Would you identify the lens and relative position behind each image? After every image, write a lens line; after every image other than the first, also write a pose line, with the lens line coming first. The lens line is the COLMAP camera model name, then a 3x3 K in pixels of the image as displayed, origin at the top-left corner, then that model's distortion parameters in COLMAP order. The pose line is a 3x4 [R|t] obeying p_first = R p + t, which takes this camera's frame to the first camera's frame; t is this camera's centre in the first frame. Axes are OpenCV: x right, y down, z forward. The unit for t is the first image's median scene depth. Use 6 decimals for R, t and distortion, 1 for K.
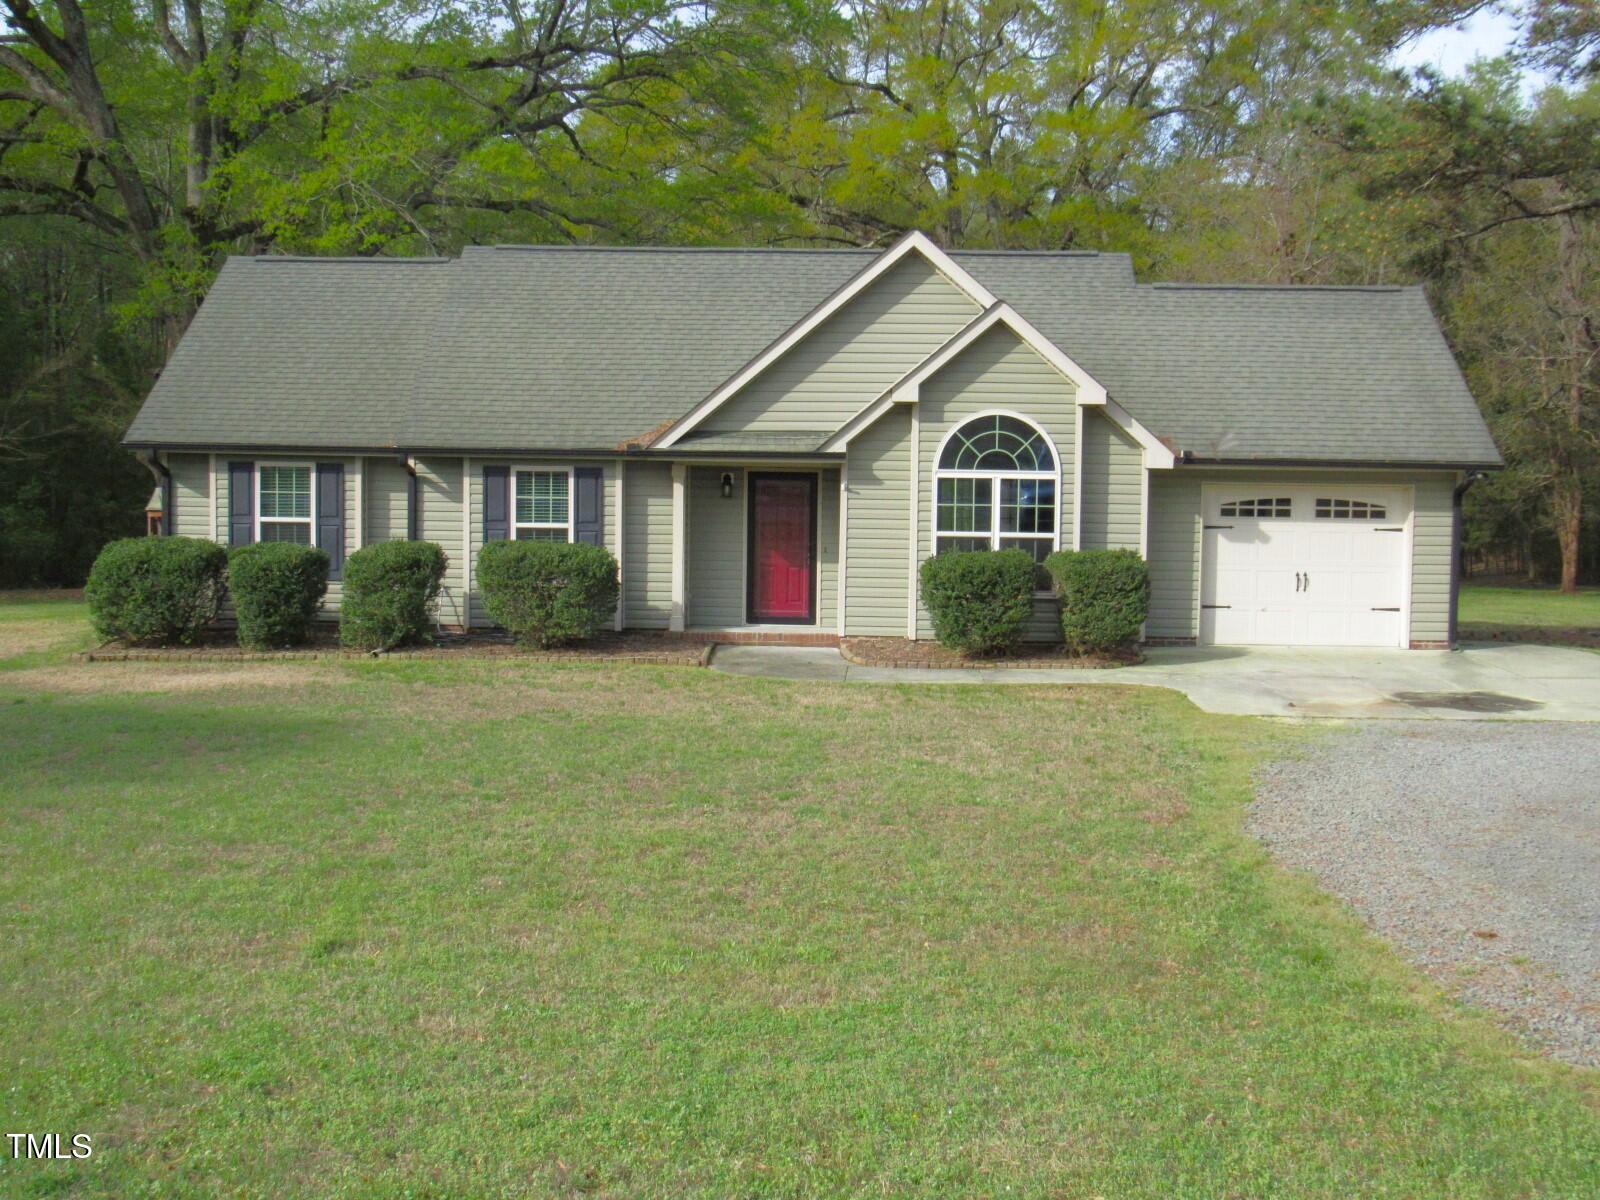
lens RADIAL K [[1970.9, 0, 800.0], [0, 1970.9, 600.0], [0, 0, 1]] dist [-0.059730, -0.027269]
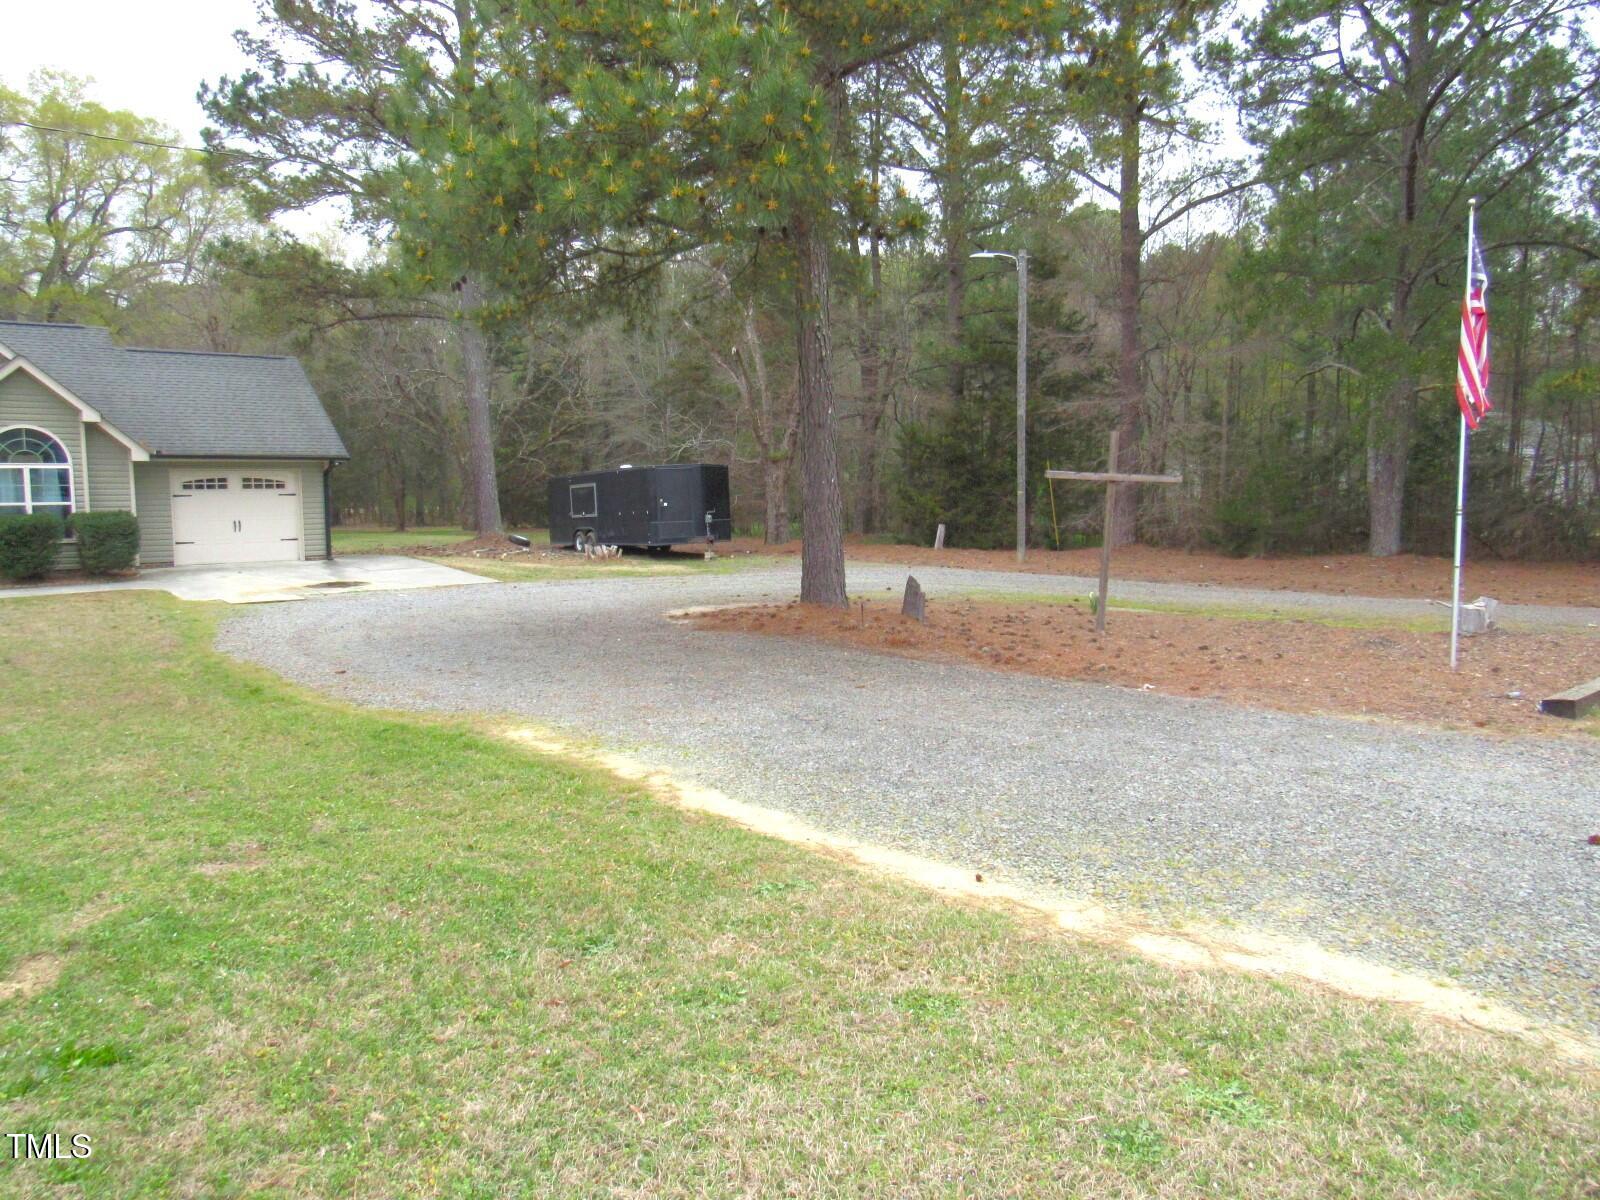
lens RADIAL K [[1214.9, 0, 800.0], [0, 1214.9, 600.0], [0, 0, 1]] dist [-0.005099, 0.001930]
pose [[0.773987, -0.078129, 0.628363, -0.039019], [0.048286, 0.996752, 0.064456, 0.010869], [-0.631357, -0.019547, 0.775246, -0.149625]]
